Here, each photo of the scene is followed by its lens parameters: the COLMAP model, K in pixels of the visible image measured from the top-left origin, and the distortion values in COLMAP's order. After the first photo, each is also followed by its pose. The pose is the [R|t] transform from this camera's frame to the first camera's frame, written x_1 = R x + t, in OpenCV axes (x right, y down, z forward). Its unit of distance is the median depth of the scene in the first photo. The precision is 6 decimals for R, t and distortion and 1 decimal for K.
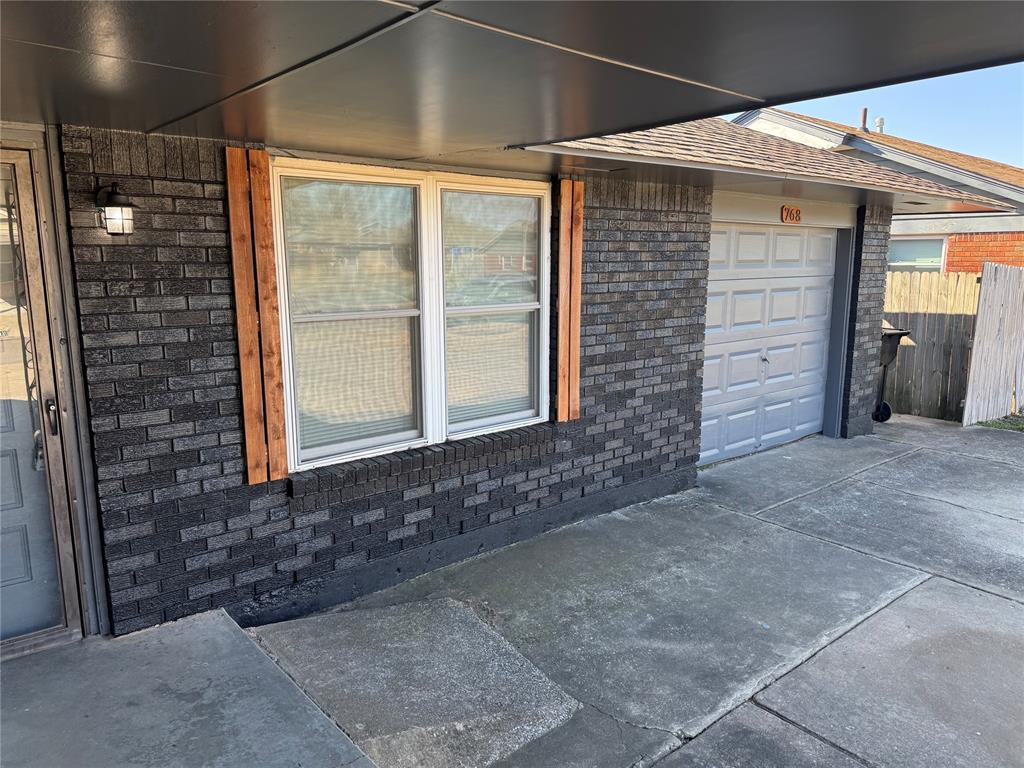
lens RADIAL K [[713.5, 0, 514.6], [0, 713.5, 382.5], [0, 0, 1]] dist [0.077952, -0.114557]
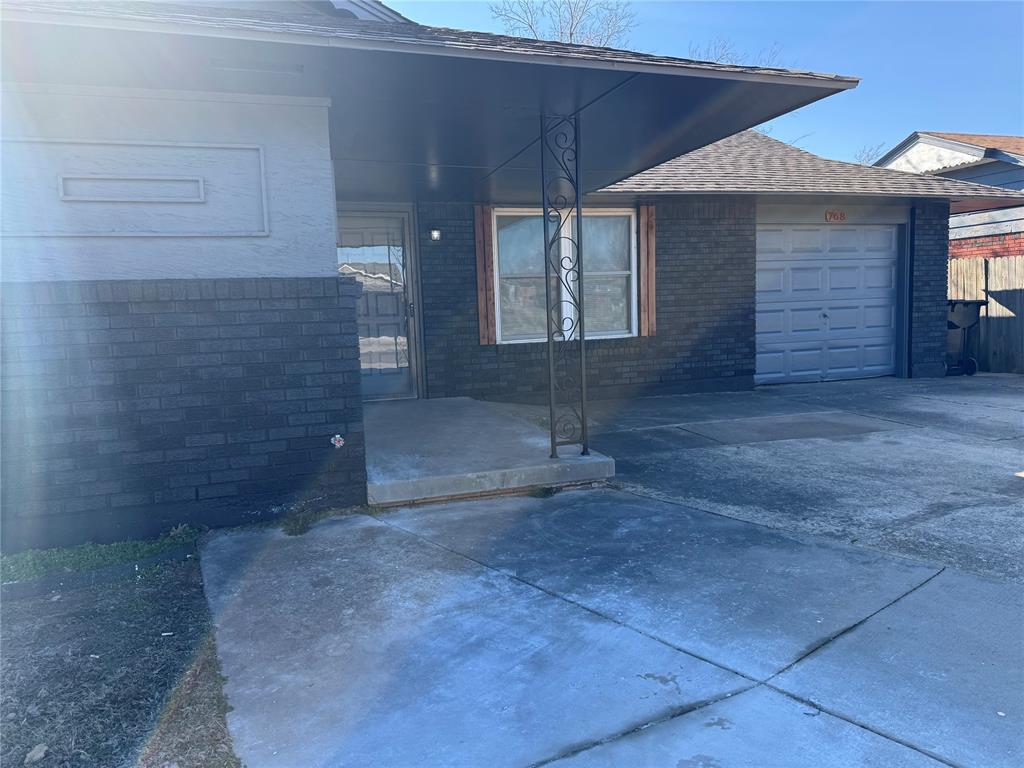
lens RADIAL K [[713.5, 0, 514.6], [0, 713.5, 382.5], [0, 0, 1]] dist [0.077952, -0.114557]
pose [[0.906198, 0.017898, -0.422475, 0.536572], [-0.042594, 0.997886, -0.049089, 0.275519], [0.420703, 0.062479, 0.905044, -0.789258]]
